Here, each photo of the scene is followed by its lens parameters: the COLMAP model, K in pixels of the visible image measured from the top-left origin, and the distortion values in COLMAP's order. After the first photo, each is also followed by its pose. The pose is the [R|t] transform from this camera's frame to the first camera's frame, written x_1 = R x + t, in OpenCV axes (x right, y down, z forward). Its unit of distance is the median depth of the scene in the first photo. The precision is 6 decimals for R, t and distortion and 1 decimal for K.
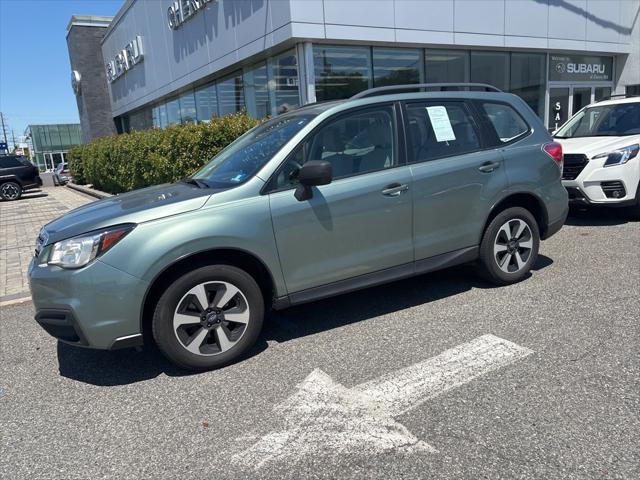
lens RADIAL K [[483.8, 0, 316.9], [0, 483.8, 242.8], [0, 0, 1]] dist [0.049402, -0.051647]
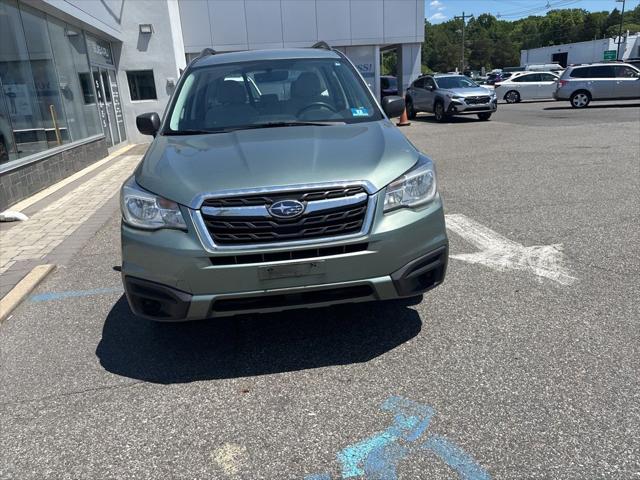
lens RADIAL K [[483.8, 0, 319.6], [0, 483.8, 233.0], [0, 0, 1]] dist [0.049402, -0.051647]
pose [[0.375768, -0.214603, 0.901523, -1.115386], [0.220631, 0.965562, 0.137885, -0.046969], [-0.900067, 0.147092, 0.410176, 0.664524]]
